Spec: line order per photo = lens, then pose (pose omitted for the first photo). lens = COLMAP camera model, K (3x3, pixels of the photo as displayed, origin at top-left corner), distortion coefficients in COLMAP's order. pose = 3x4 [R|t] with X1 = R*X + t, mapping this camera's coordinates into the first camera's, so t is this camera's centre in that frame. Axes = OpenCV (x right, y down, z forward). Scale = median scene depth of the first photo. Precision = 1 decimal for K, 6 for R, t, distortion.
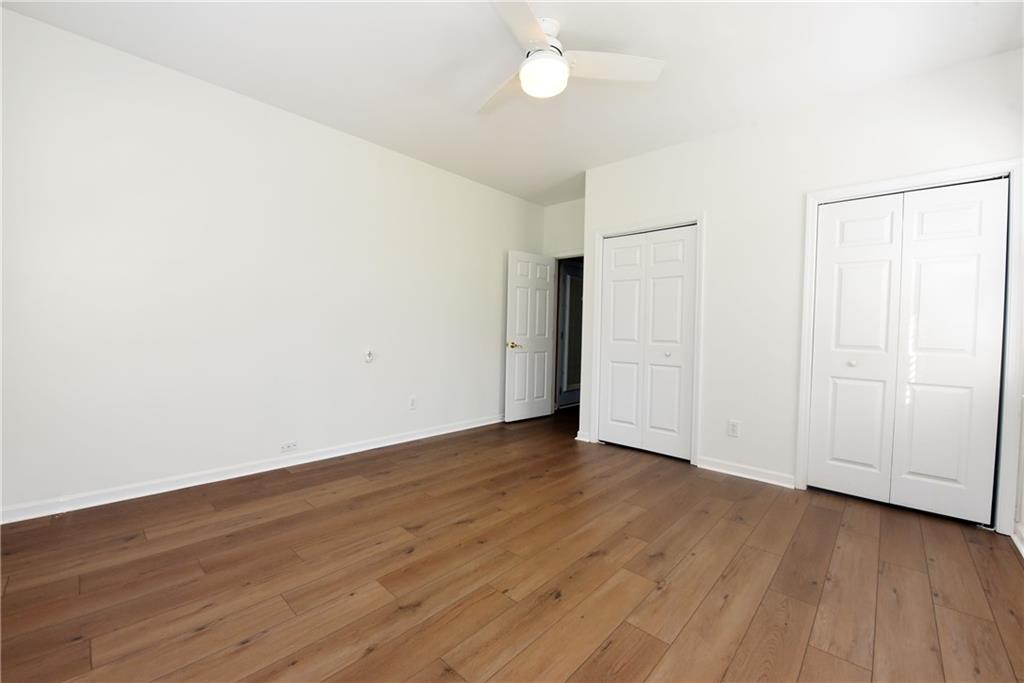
lens RADIAL K [[409.5, 0, 512.6], [0, 409.5, 336.2], [0, 0, 1]] dist [-0.011831, -0.000866]
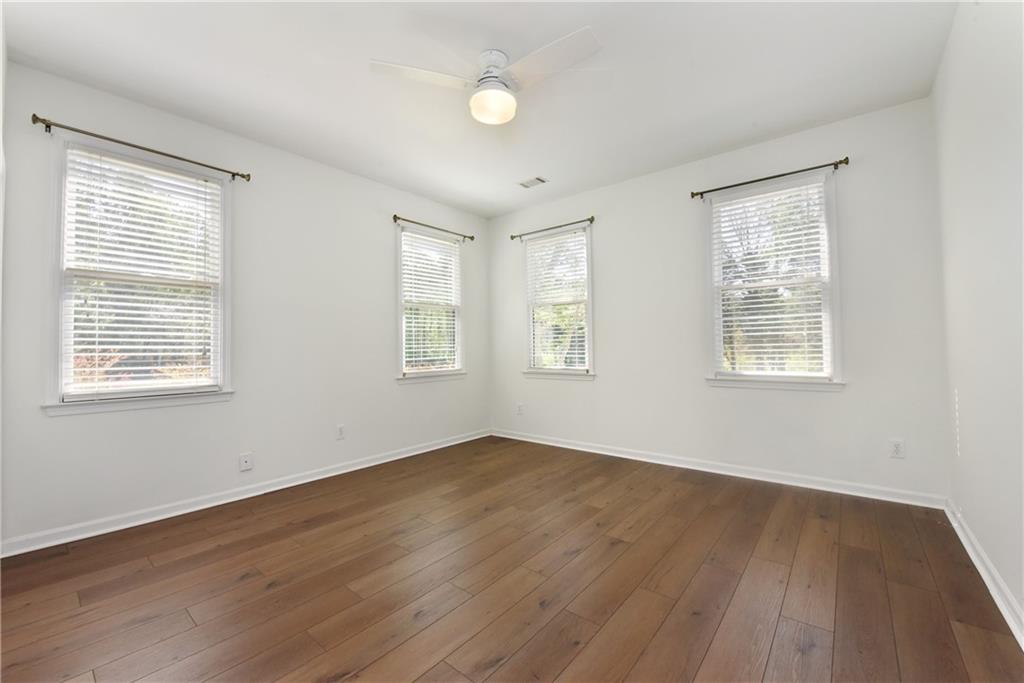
lens RADIAL K [[409.5, 0, 513.0], [0, 409.5, 340.9], [0, 0, 1]] dist [-0.011831, -0.000866]
pose [[-0.998375, -0.008573, -0.056334, 0.054118], [-0.008000, 0.999914, -0.010387, -0.014234], [0.056418, -0.009920, -0.998358, 1.394581]]
